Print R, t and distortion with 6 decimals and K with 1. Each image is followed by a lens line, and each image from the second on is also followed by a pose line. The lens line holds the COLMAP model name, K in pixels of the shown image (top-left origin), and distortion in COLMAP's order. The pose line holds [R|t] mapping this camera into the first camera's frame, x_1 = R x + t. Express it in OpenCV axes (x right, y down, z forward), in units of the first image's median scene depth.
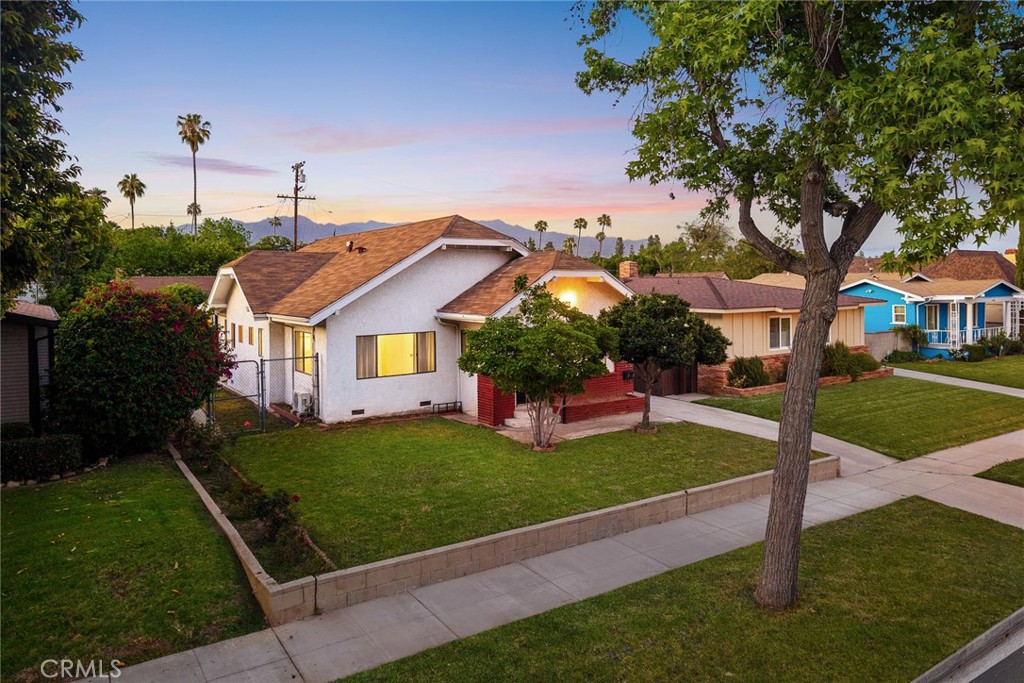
lens RADIAL K [[725.8, 0, 512.0], [0, 725.8, 341.5], [0, 0, 1]] dist [-0.001745, 0.000849]
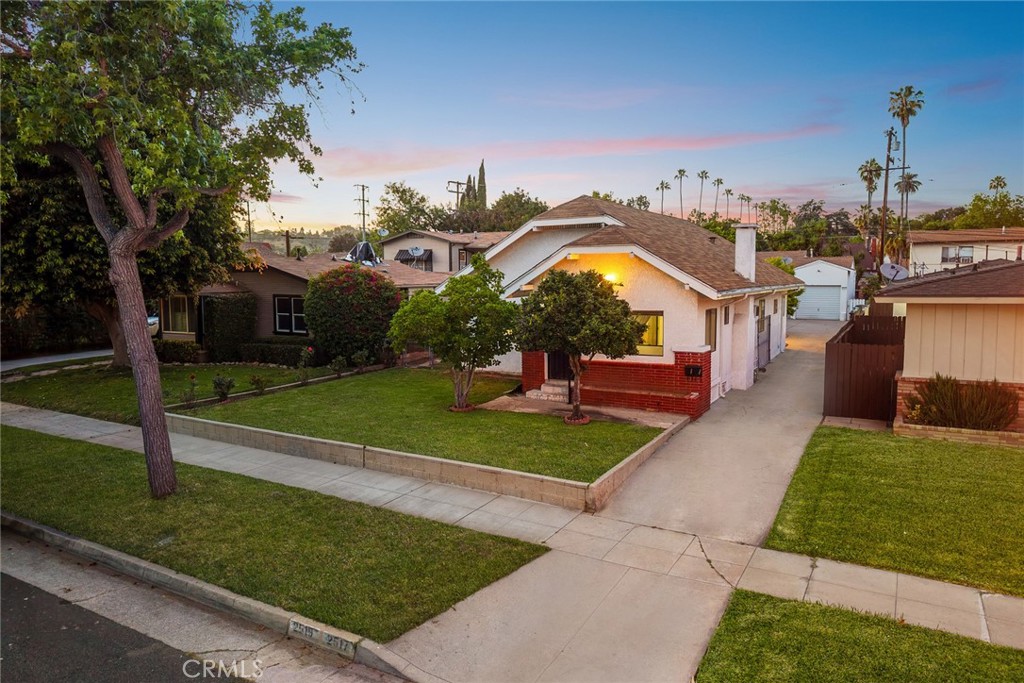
lens RADIAL K [[725.8, 0, 512.0], [0, 725.8, 341.5], [0, 0, 1]] dist [-0.001745, 0.000849]
pose [[0.411636, 0.091694, -0.906724, 0.804194], [-0.067000, 0.995278, 0.070232, -0.029919], [0.908882, 0.031841, 0.415836, 0.442239]]
